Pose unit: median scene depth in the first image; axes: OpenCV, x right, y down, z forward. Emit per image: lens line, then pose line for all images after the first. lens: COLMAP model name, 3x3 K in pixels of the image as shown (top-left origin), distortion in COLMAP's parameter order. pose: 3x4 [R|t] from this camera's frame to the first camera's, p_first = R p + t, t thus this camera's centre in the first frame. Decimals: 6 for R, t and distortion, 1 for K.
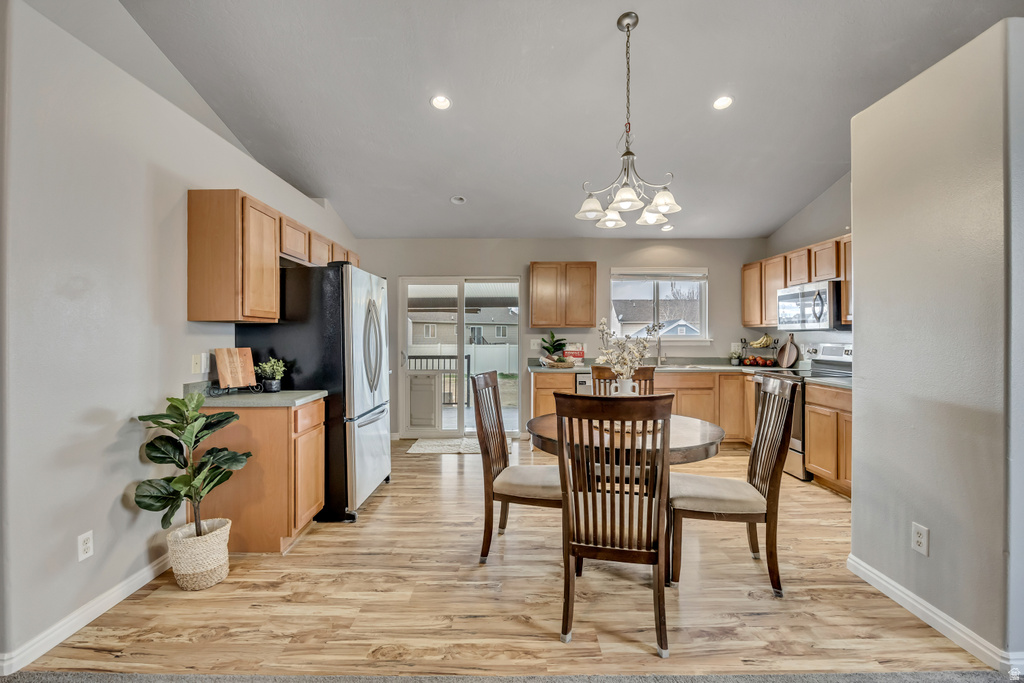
lens RADIAL K [[464.3, 0, 508.5], [0, 464.3, 338.4], [0, 0, 1]] dist [-0.013545, 0.001024]
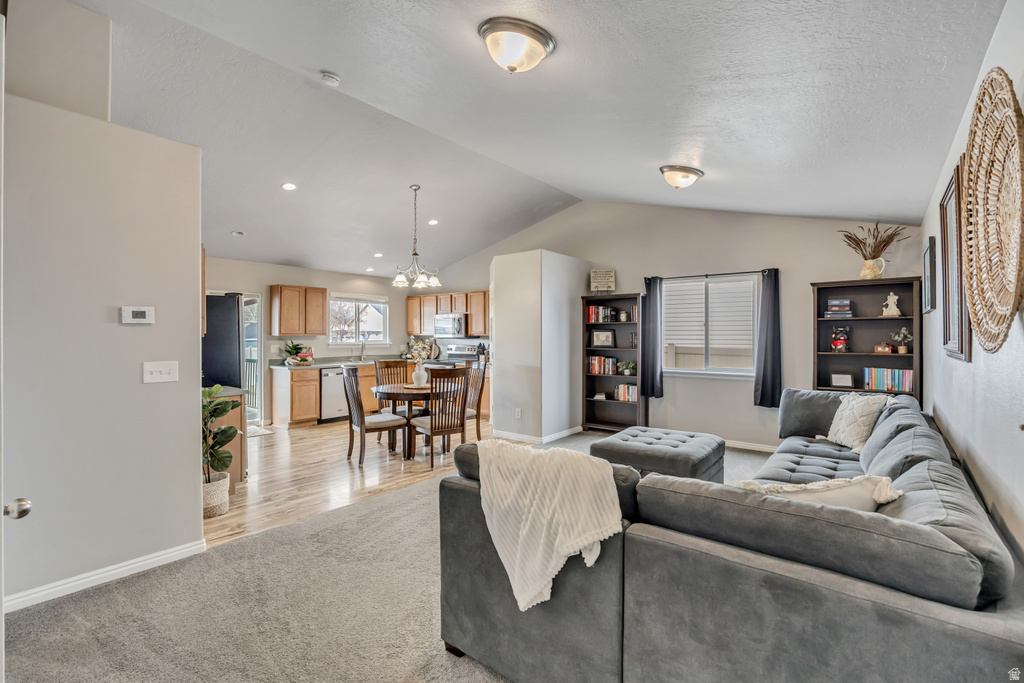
lens RADIAL K [[464.3, 0, 521.0], [0, 464.3, 343.5], [0, 0, 1]] dist [-0.013545, 0.001024]
pose [[0.611916, -0.013476, 0.790808, -0.953070], [0.002126, 0.999879, 0.015394, -0.034428], [-0.790920, -0.007739, 0.611871, -0.544749]]
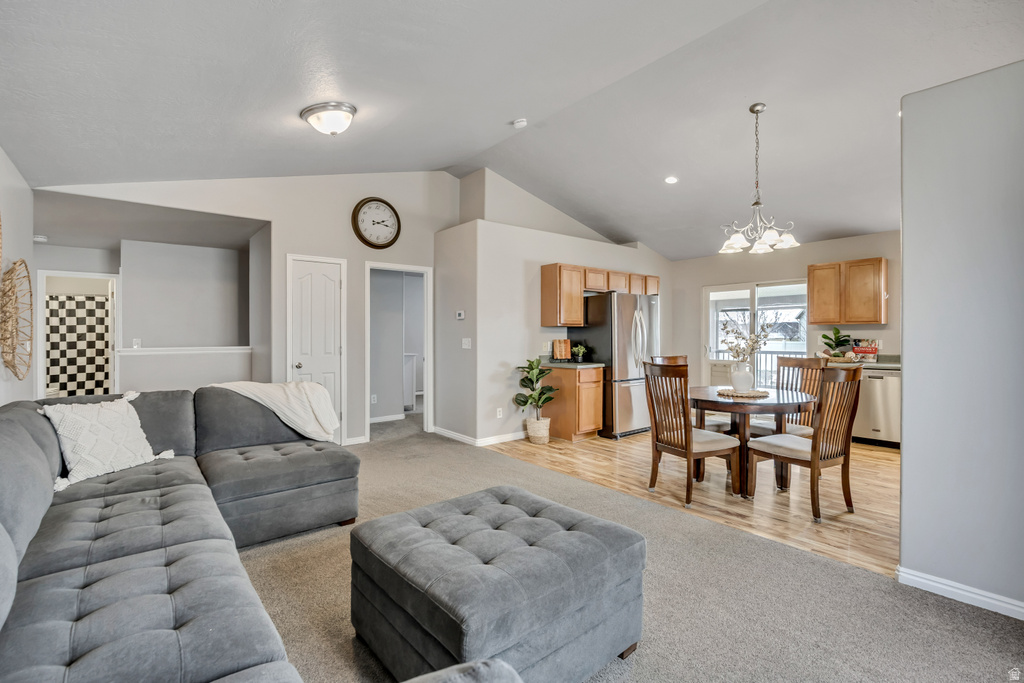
lens RADIAL K [[464.3, 0, 505.9], [0, 464.3, 335.9], [0, 0, 1]] dist [-0.013545, 0.001024]
pose [[0.623208, 0.001928, -0.782053, 0.788896], [-0.000329, 0.999998, 0.002203, 0.001579], [0.782056, -0.001116, 0.623207, -0.421887]]
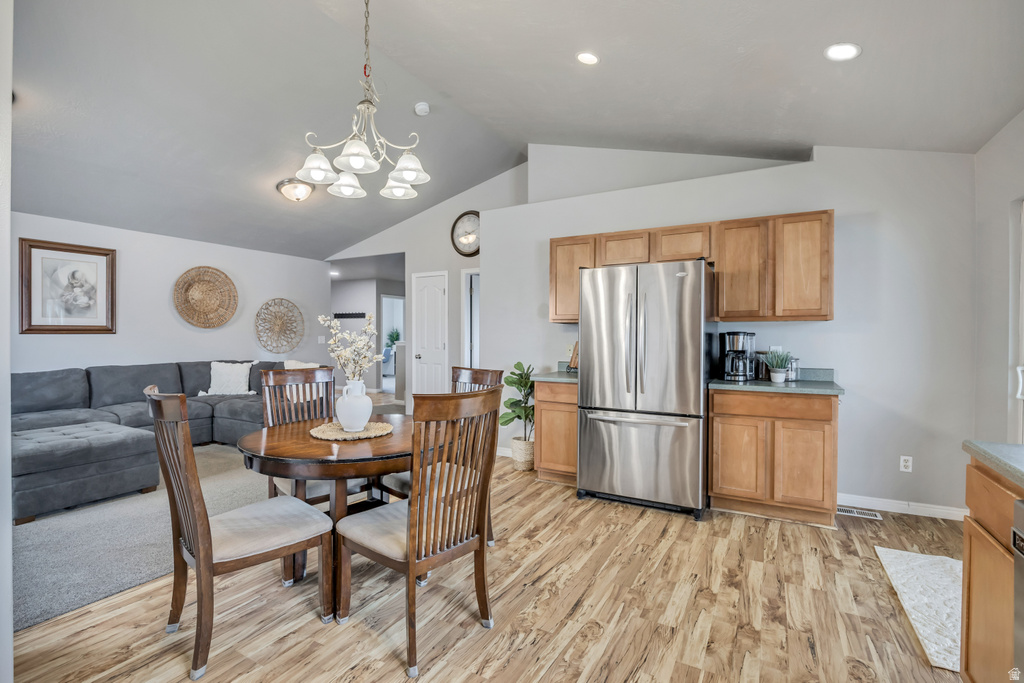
lens RADIAL K [[464.3, 0, 509.4], [0, 464.3, 342.2], [0, 0, 1]] dist [-0.013545, 0.001024]
pose [[-0.485380, 0.013926, -0.874192, 0.751978], [-0.005972, 0.999797, 0.019242, -0.002387], [0.874283, 0.014560, -0.485198, 1.335591]]
